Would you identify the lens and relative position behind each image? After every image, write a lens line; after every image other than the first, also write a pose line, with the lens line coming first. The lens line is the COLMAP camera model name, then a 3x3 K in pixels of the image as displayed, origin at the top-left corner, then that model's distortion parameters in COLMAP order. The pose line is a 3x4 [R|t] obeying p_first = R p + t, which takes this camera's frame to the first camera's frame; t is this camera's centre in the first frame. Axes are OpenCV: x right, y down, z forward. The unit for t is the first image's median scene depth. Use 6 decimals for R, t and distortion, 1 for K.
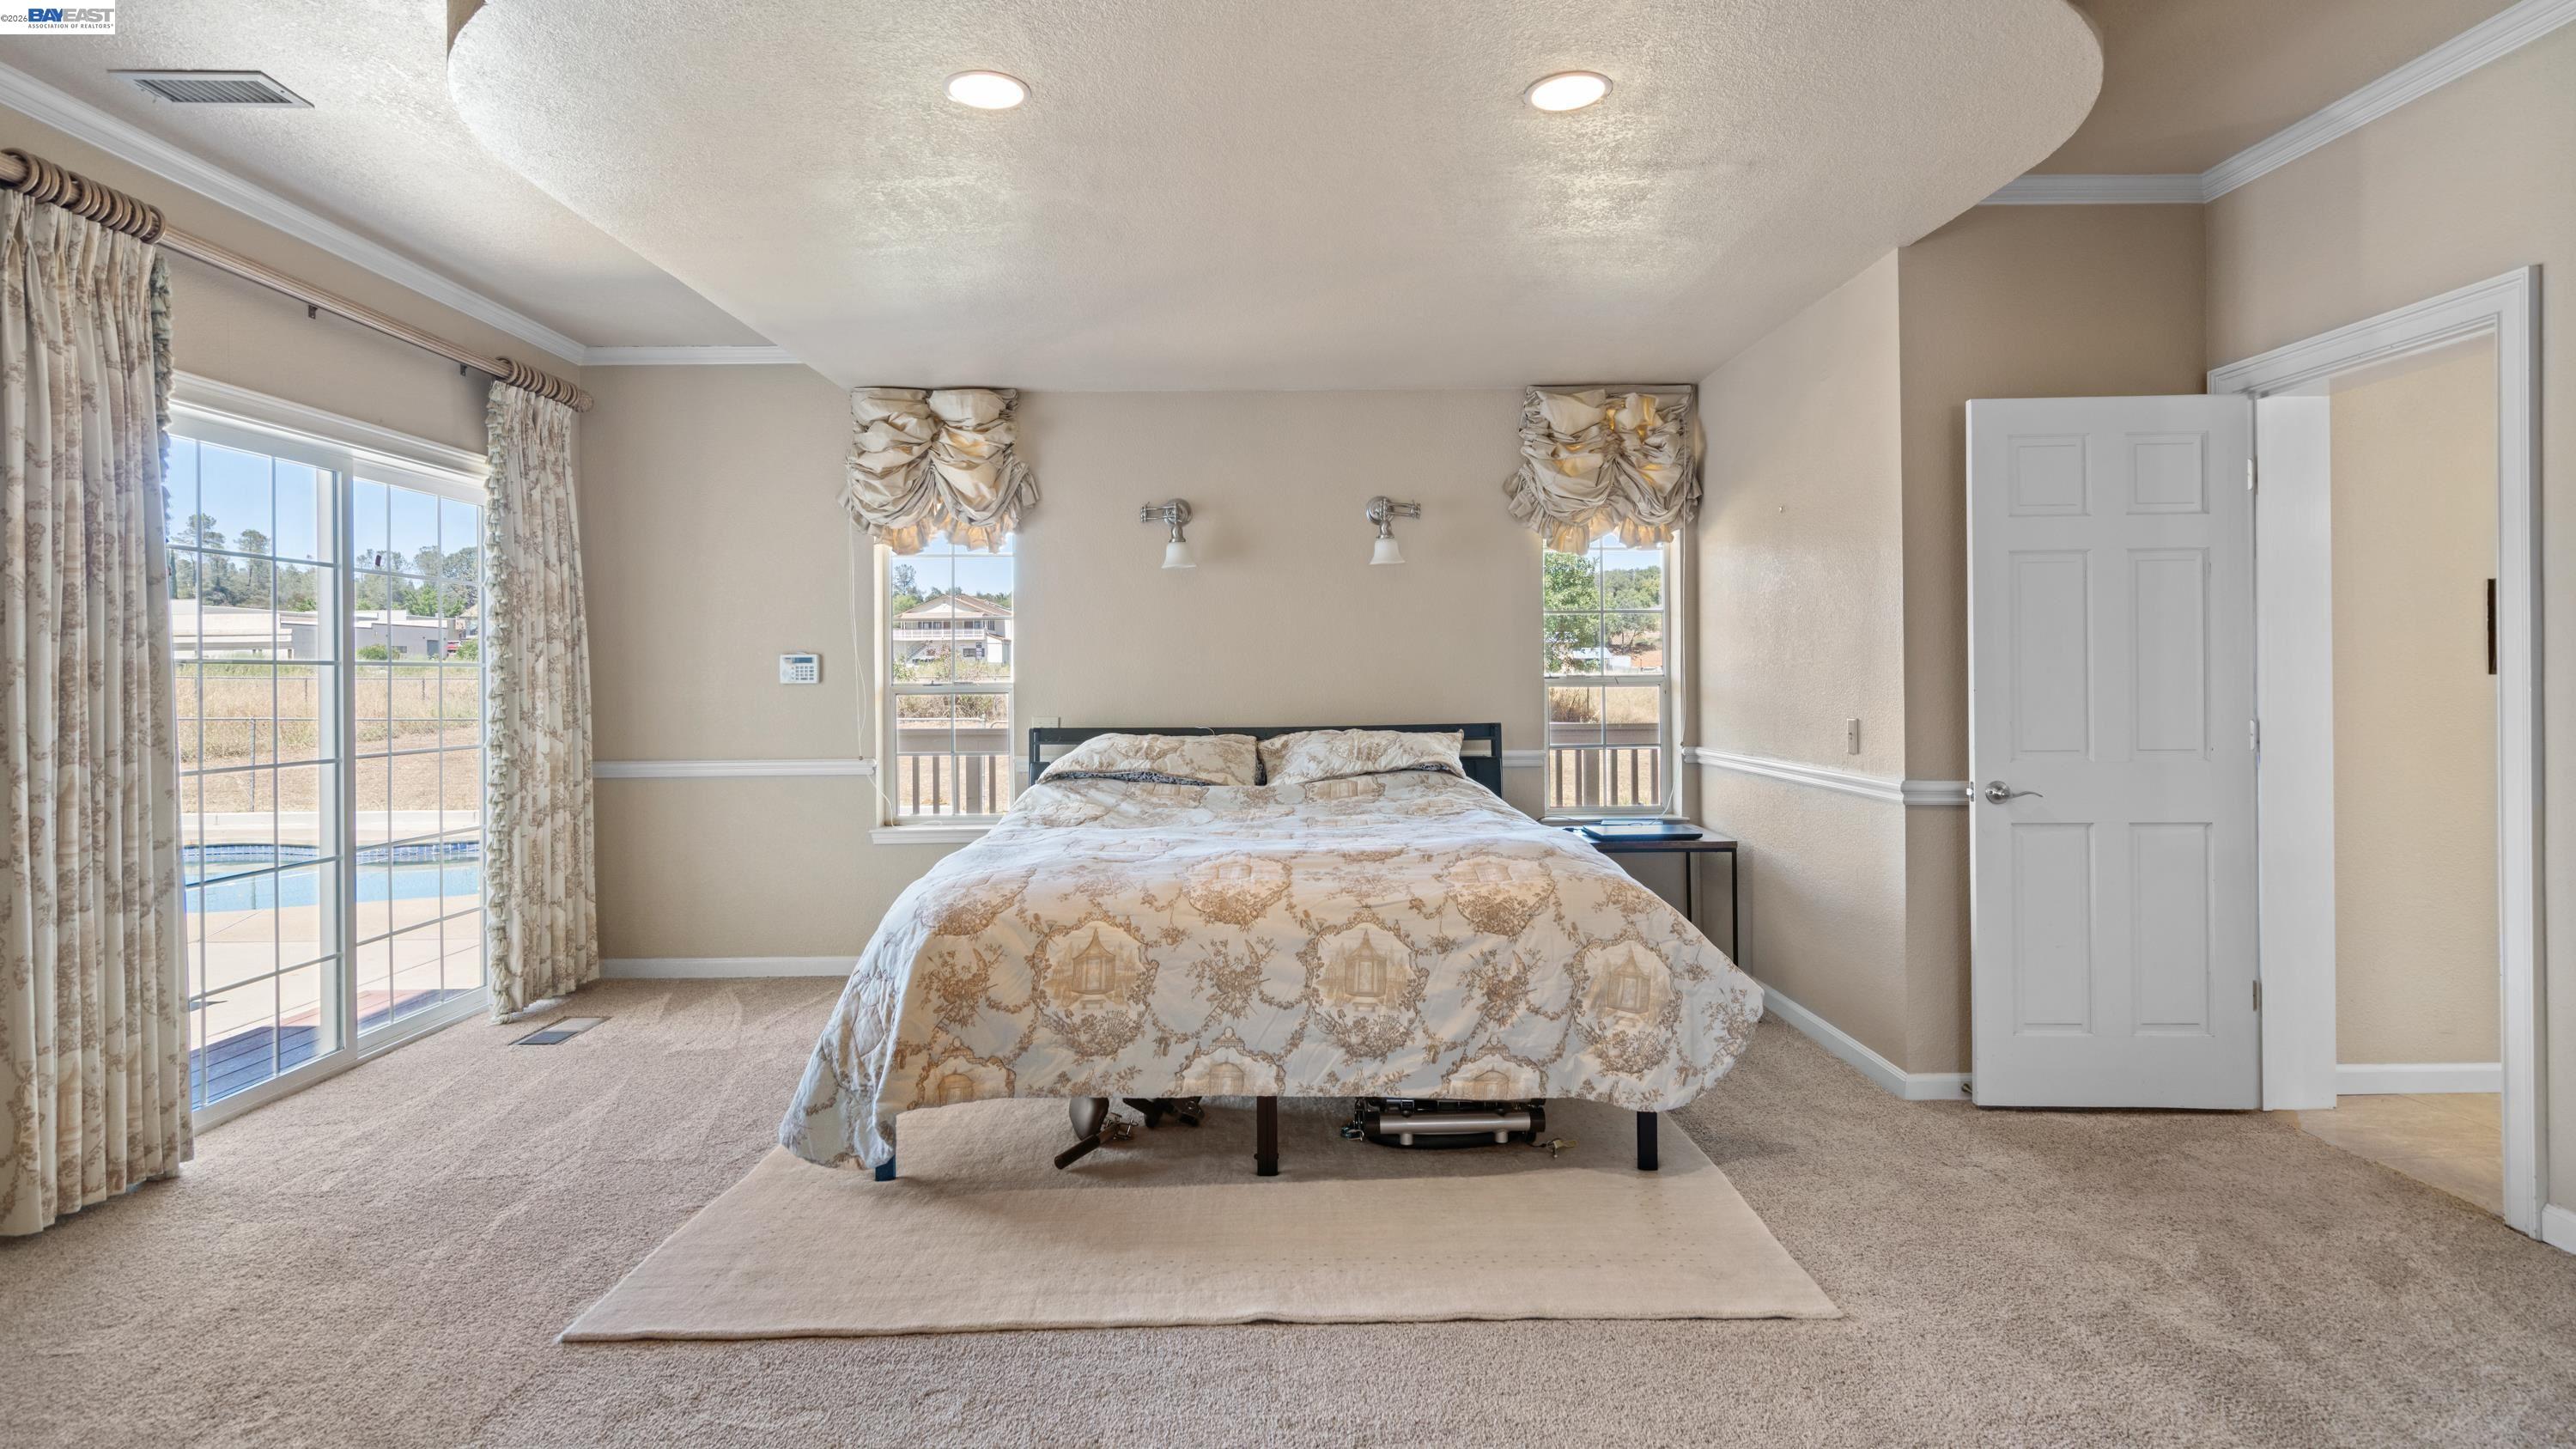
lens RADIAL K [[1303.2, 0, 1302.7], [0, 1303.2, 662.5], [0, 0, 1]] dist [0.000052, 0.001979]
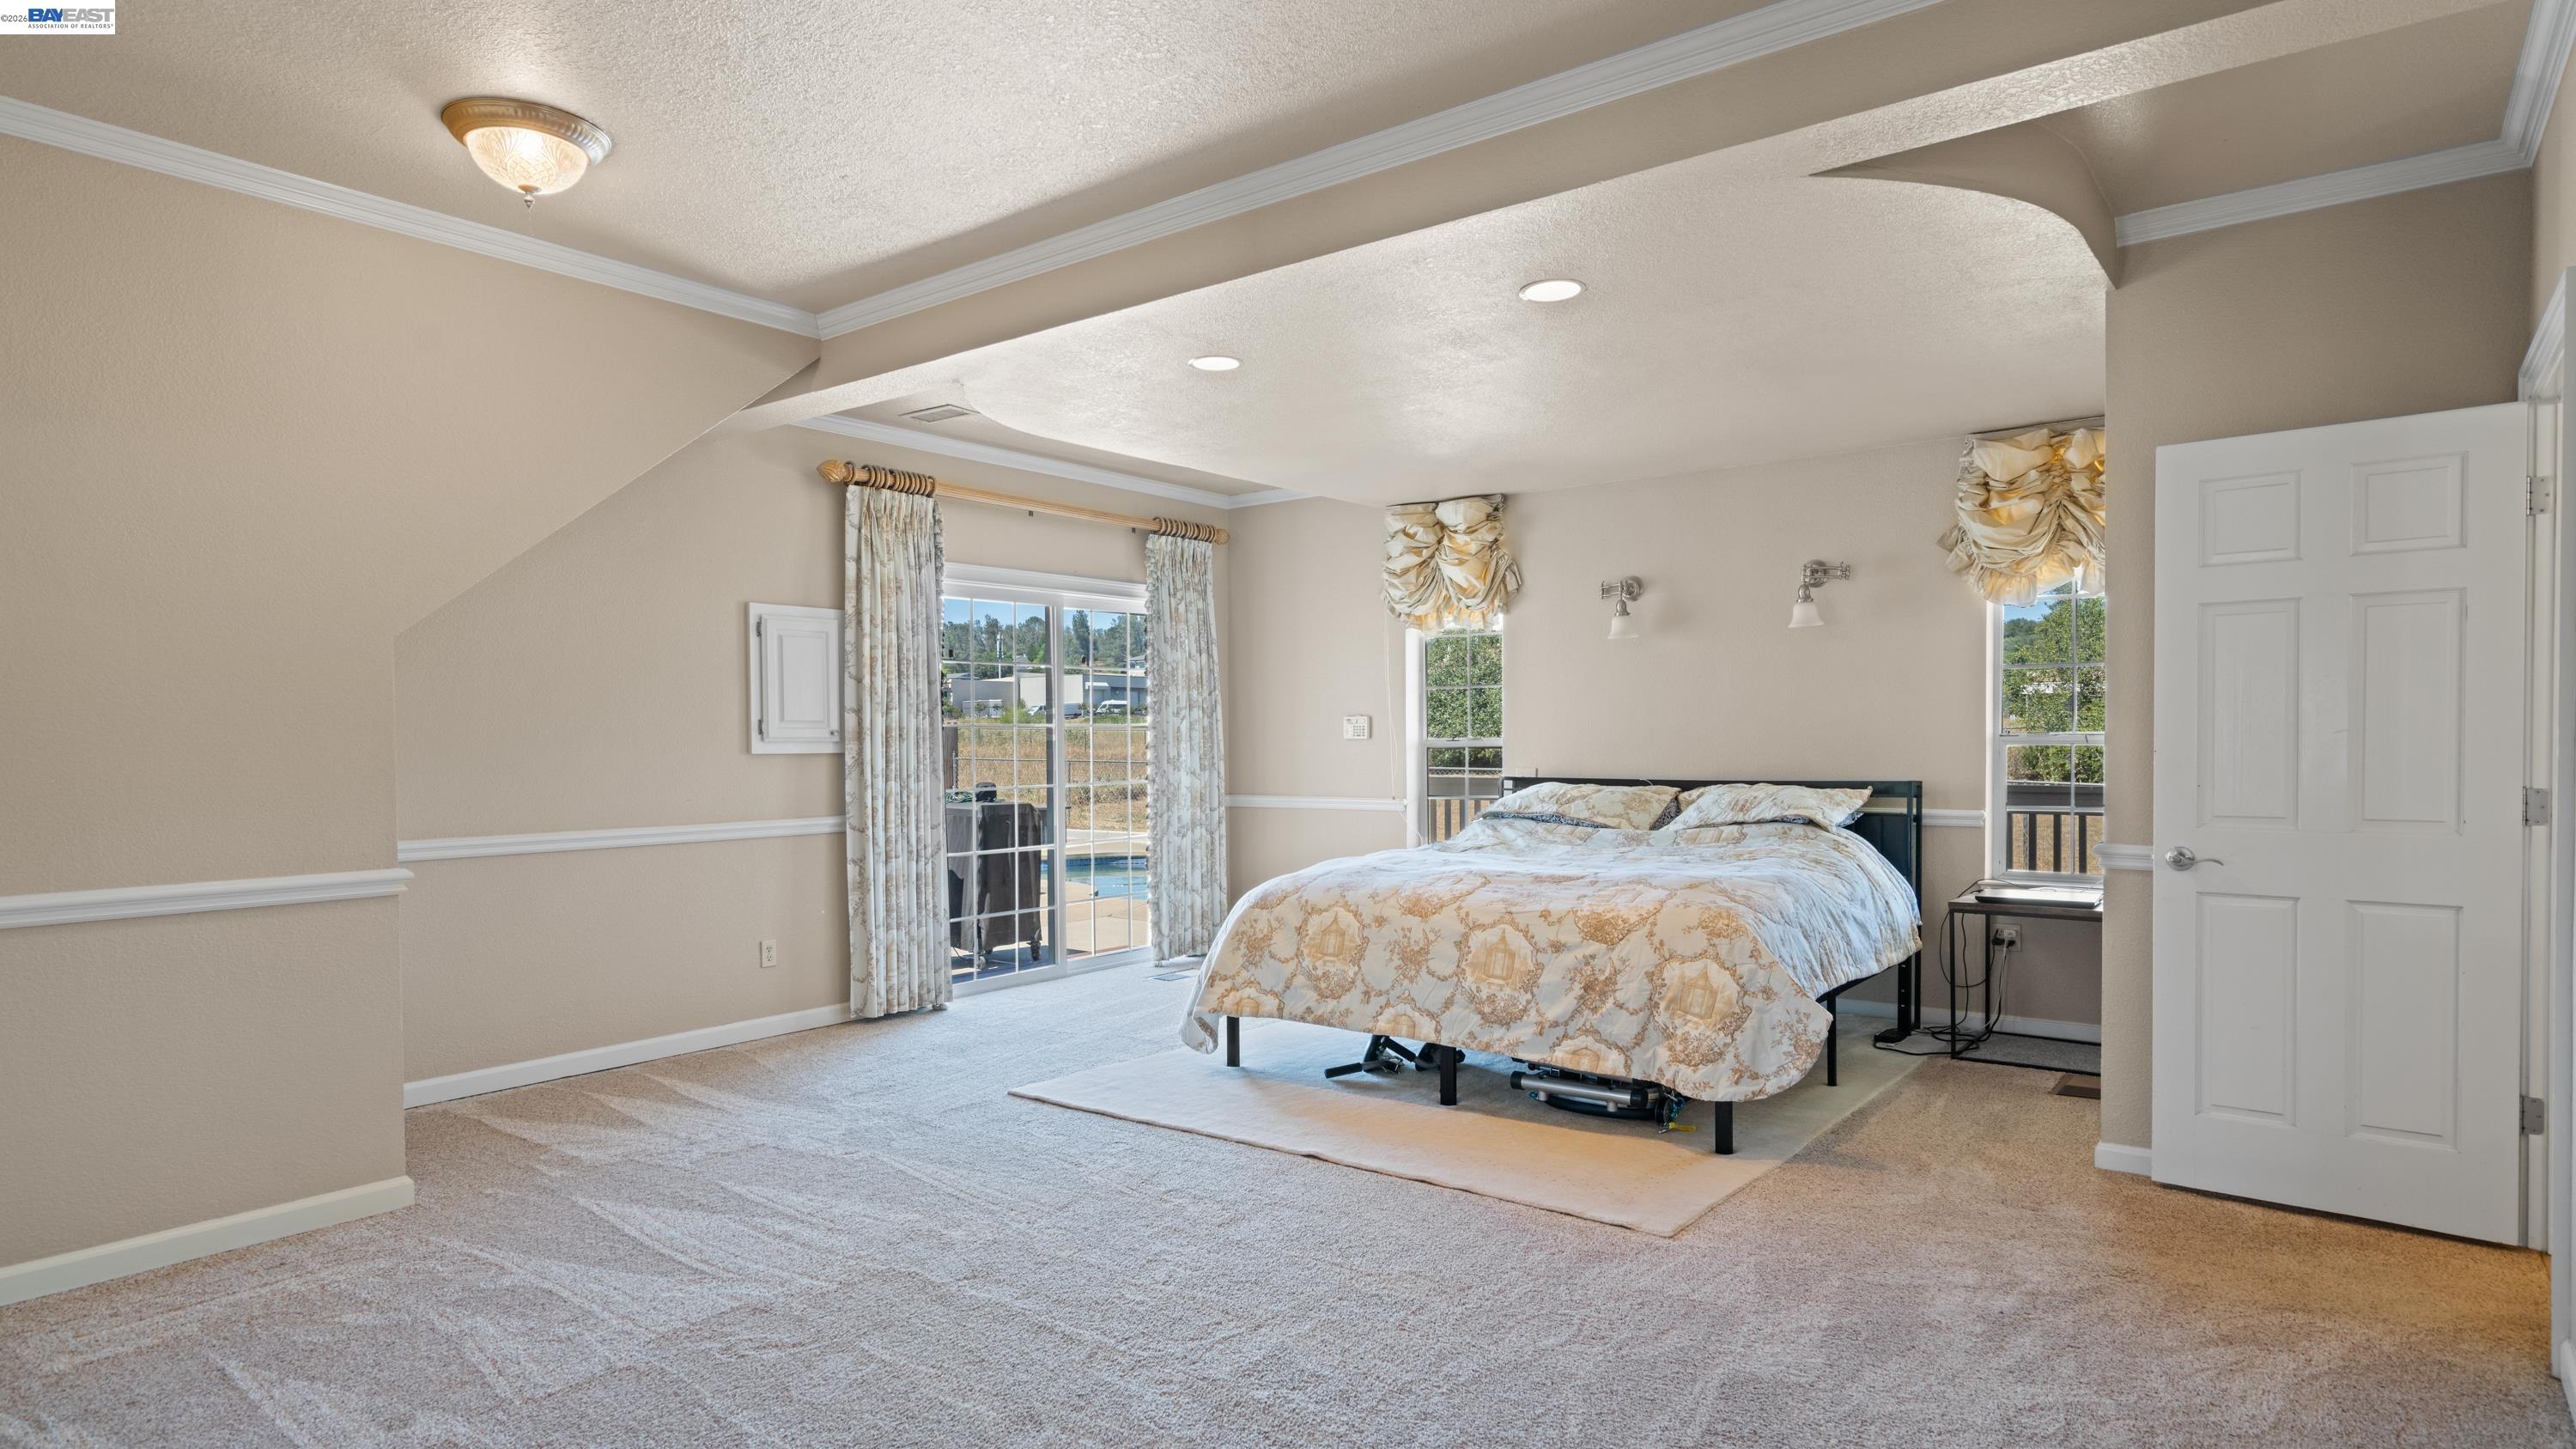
lens RADIAL K [[1395.2, 0, 1287.4], [0, 1395.2, 741.2], [0, 0, 1]] dist [-0.003772, 0.000705]
pose [[0.784949, 0.004313, -0.619545, 0.735276], [0.007638, 0.999832, 0.016638, -0.009438], [0.619513, -0.017792, 0.784785, -0.230533]]
